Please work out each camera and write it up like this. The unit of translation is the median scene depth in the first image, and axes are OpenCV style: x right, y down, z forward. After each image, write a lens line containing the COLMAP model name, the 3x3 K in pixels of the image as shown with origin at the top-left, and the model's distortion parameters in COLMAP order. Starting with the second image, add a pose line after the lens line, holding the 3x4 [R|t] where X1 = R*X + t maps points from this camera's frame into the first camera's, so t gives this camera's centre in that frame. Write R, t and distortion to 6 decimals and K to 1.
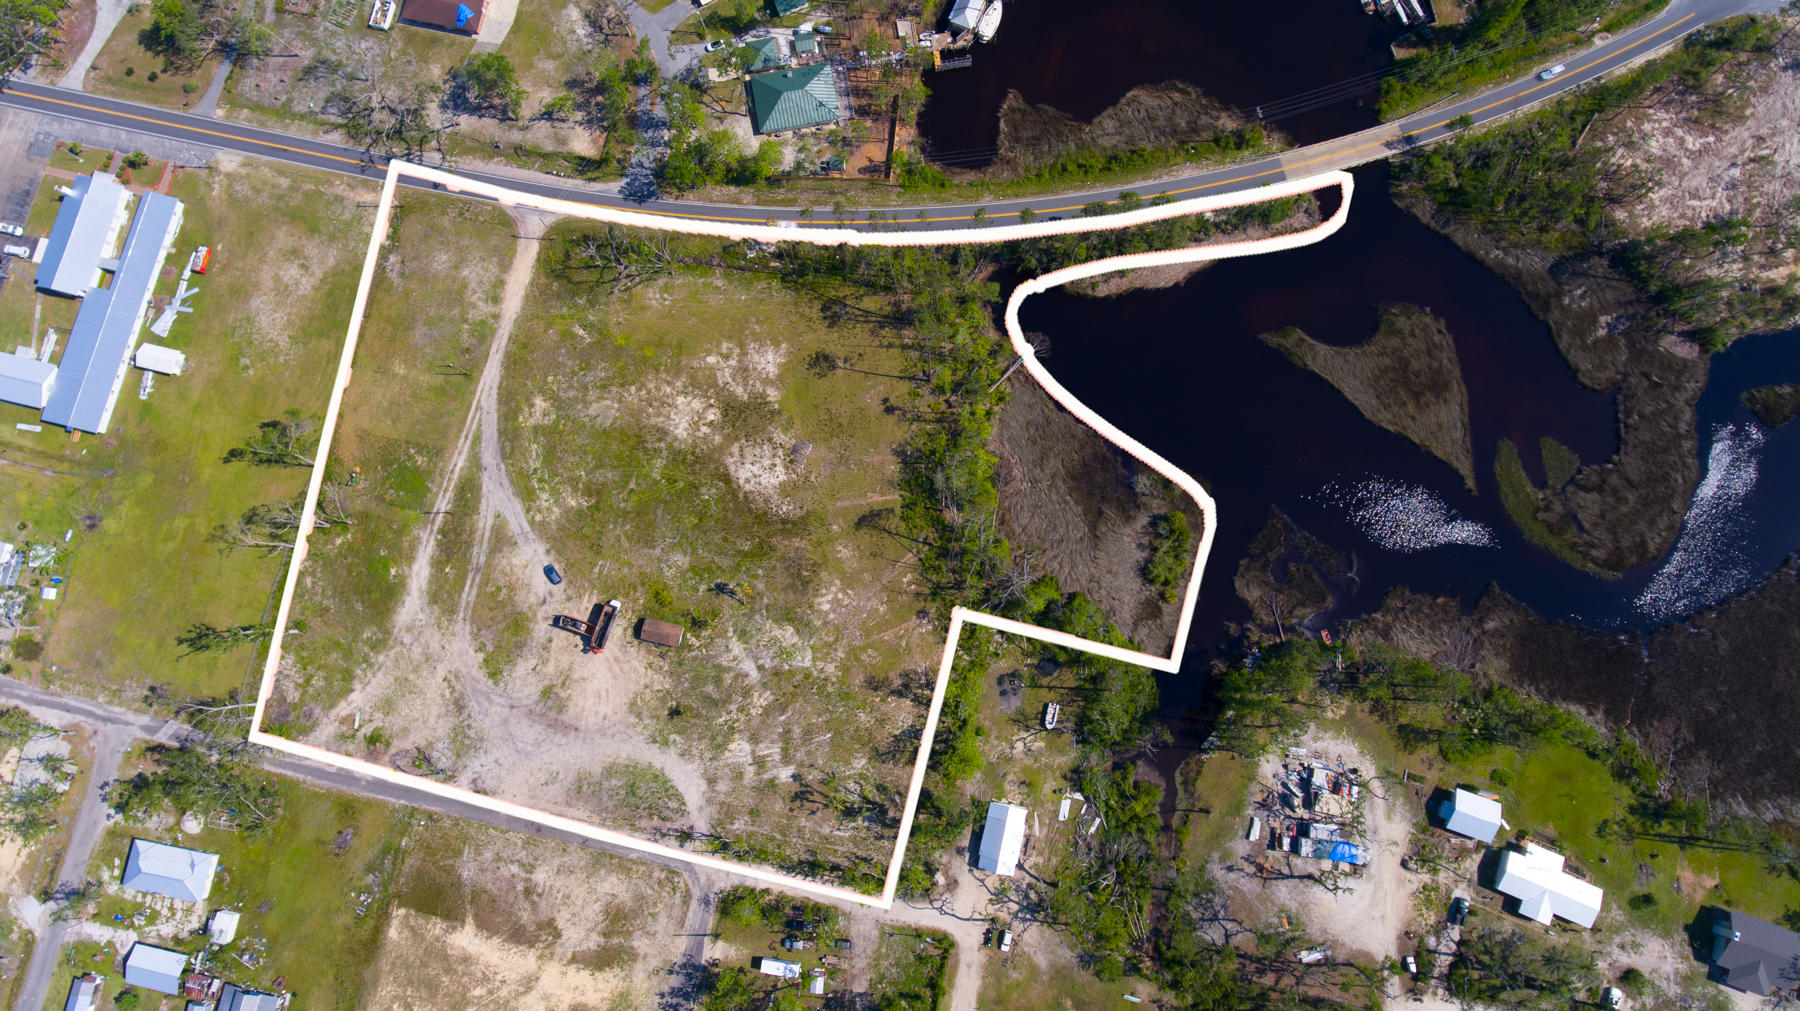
lens RADIAL K [[1055.7, 0, 908.6], [0, 1055.7, 508.8], [0, 0, 1]] dist [-0.001983, 0.000628]
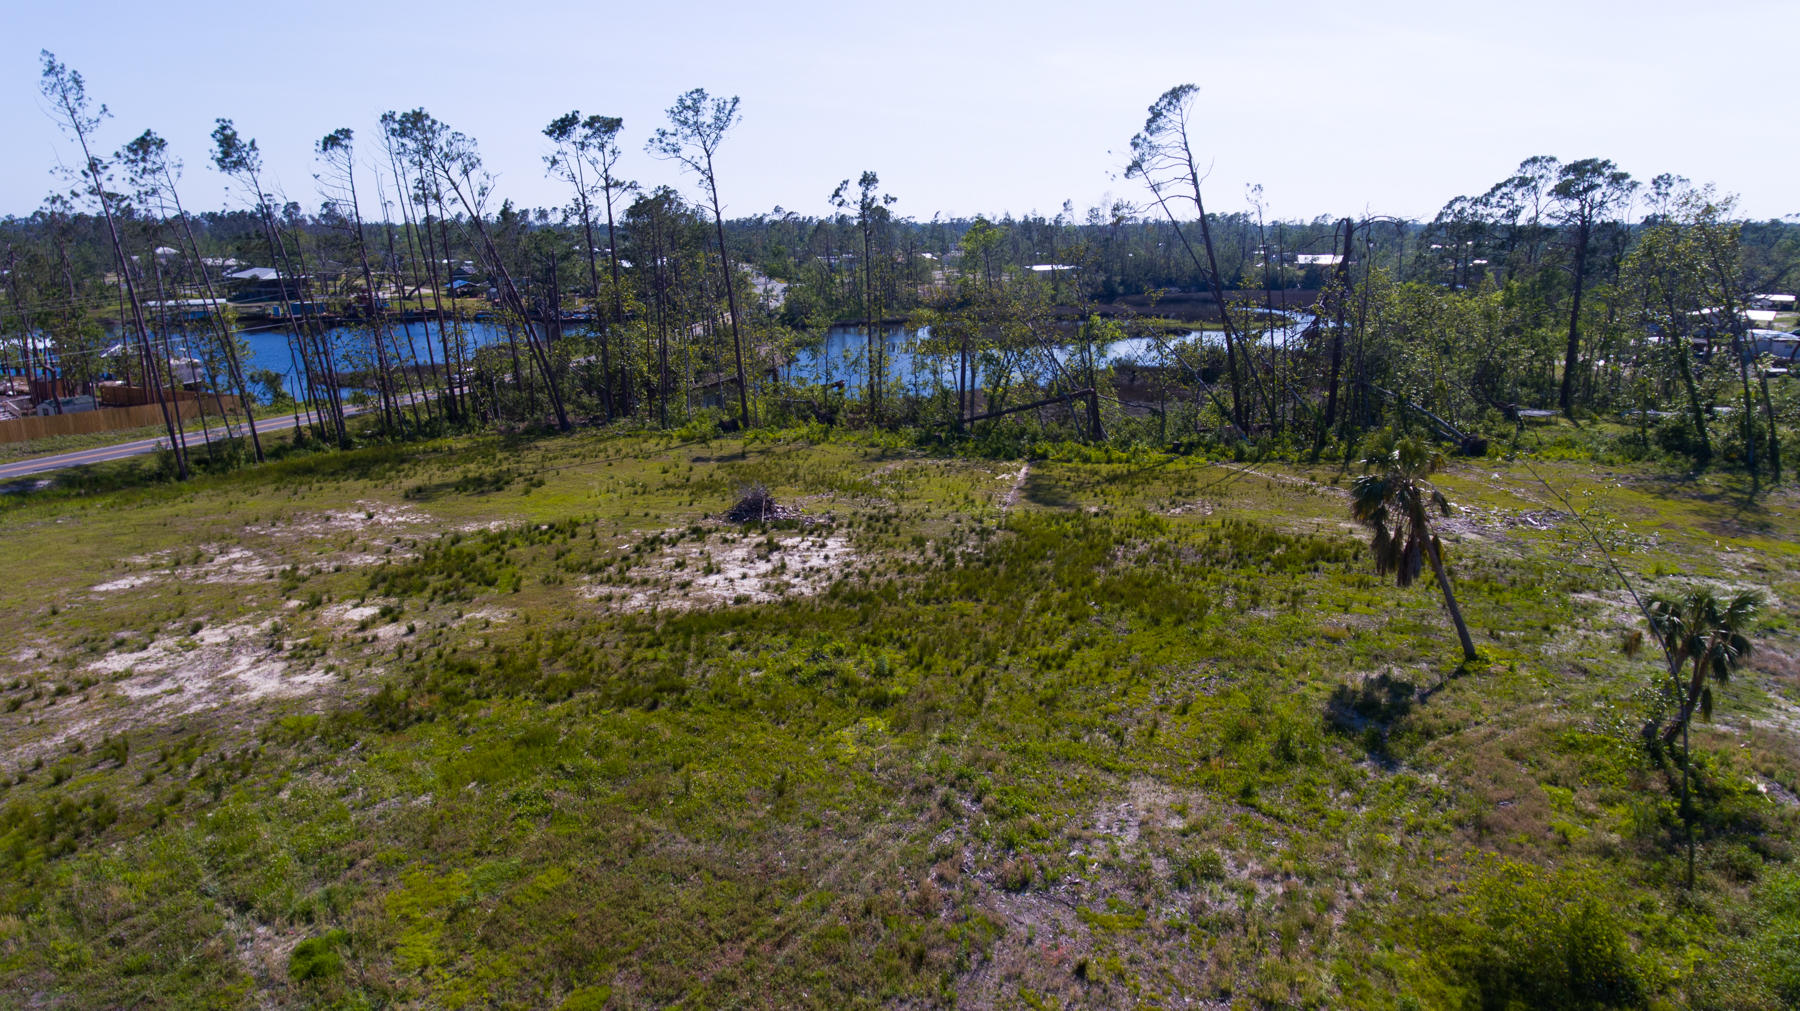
lens RADIAL K [[1051.2, 0, 906.2], [0, 1051.2, 512.6], [0, 0, 1]] dist [-0.001953, -0.000634]
pose [[0.333044, -0.222639, 0.916250, -0.325462], [0.932599, 0.221097, -0.285262, 0.049139], [-0.139070, 0.949499, 0.281268, 0.944591]]
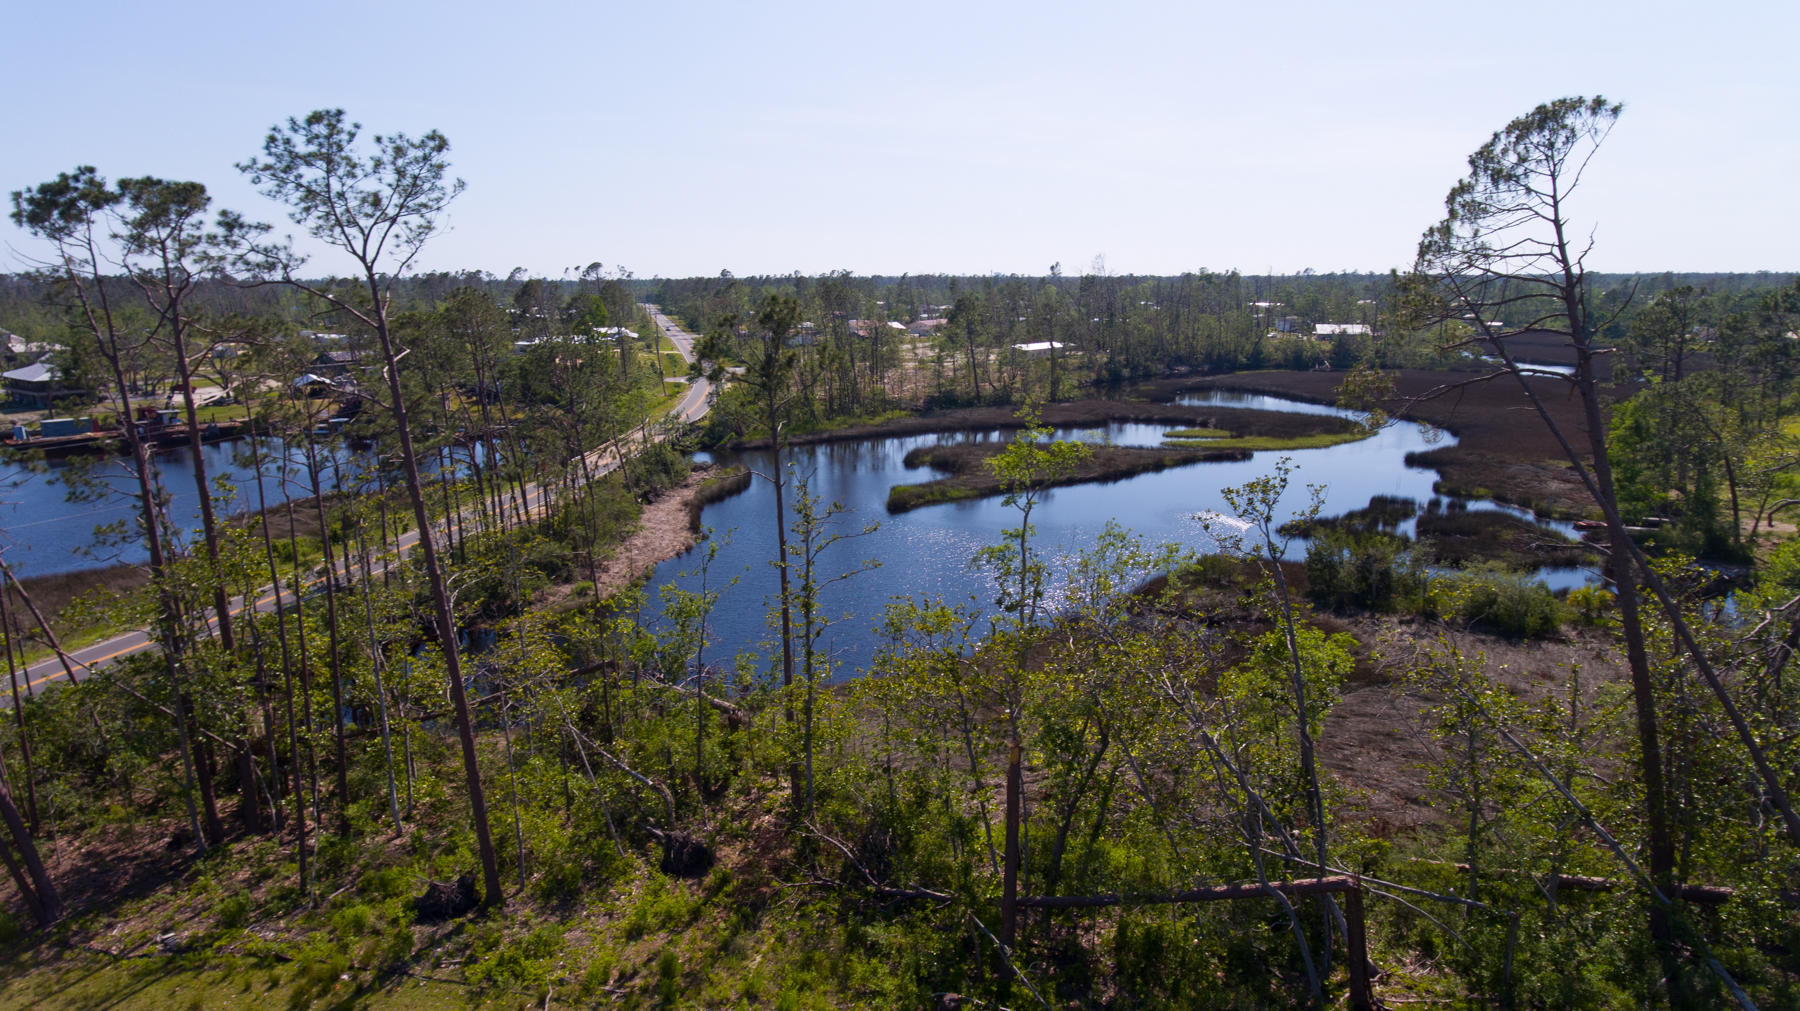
lens RADIAL K [[1055.7, 0, 908.6], [0, 1055.7, 508.8], [0, 0, 1]] dist [-0.001983, 0.000628]
pose [[0.300965, -0.181295, 0.936244, -0.111343], [0.944026, 0.195663, -0.265578, -0.028150], [-0.135040, 0.963768, 0.230035, 0.926600]]
